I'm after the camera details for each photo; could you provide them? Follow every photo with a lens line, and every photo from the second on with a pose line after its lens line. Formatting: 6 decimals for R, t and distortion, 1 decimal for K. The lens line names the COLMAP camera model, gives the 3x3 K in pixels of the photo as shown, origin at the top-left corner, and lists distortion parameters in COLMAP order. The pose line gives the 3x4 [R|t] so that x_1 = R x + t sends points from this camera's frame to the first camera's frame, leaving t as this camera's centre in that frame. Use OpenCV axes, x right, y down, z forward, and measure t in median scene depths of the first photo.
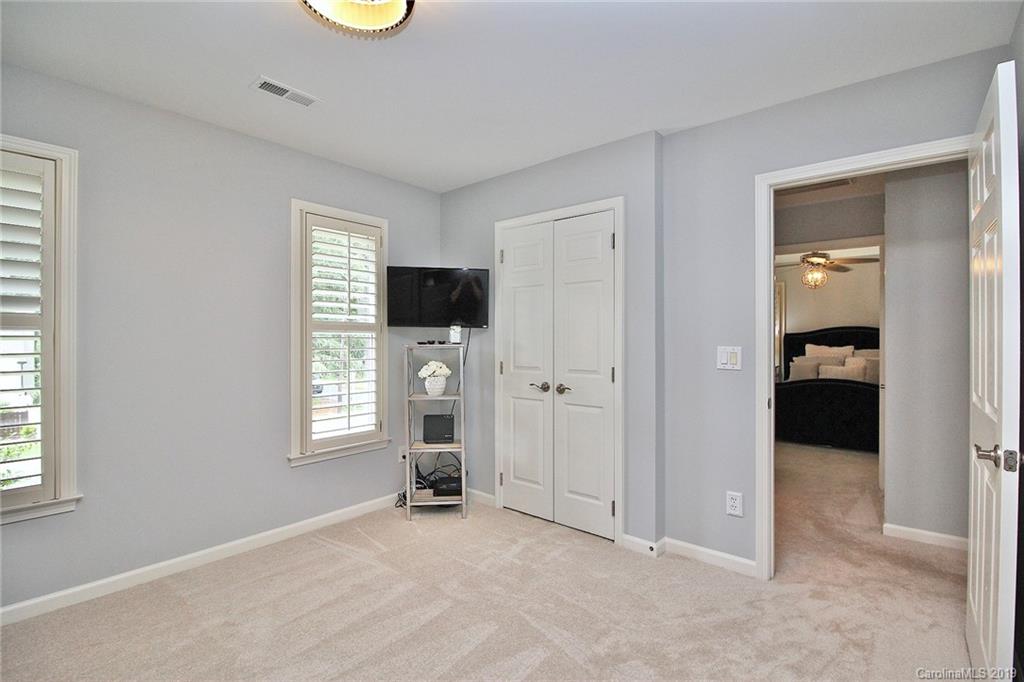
lens RADIAL K [[478.4, 0, 510.1], [0, 478.4, 341.1], [0, 0, 1]] dist [-0.002868, -0.008705]
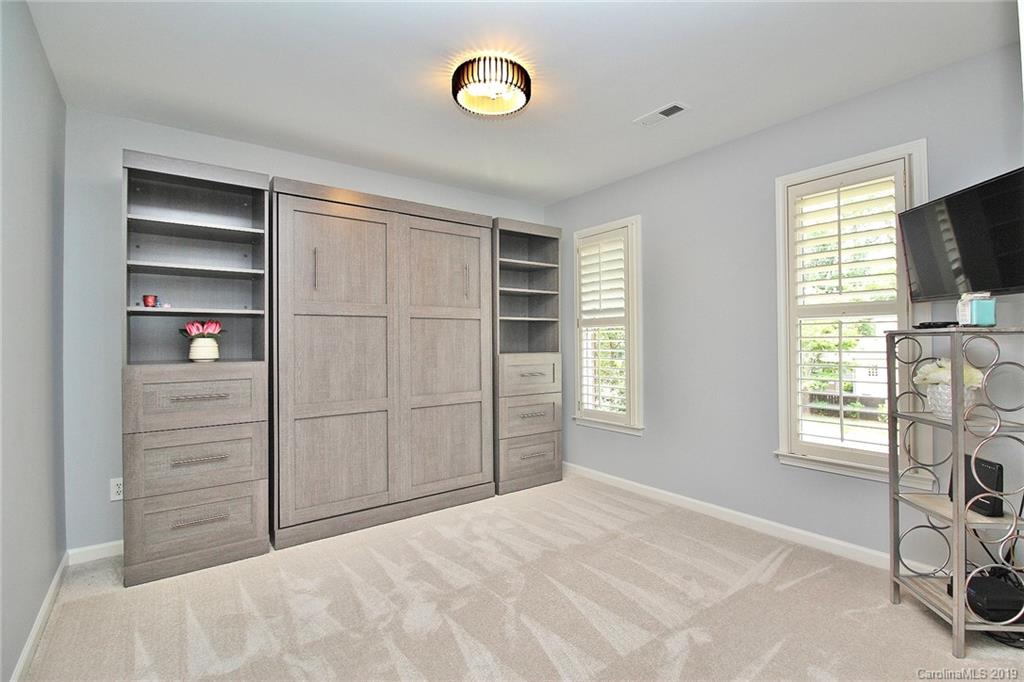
lens RADIAL K [[478.4, 0, 511.5], [0, 478.4, 339.0], [0, 0, 1]] dist [-0.002868, -0.008705]
pose [[-0.231842, -0.003076, -0.972749, 0.548981], [0.004710, 0.999980, -0.004285, 0.019813], [0.972742, -0.005575, -0.231823, 0.668661]]
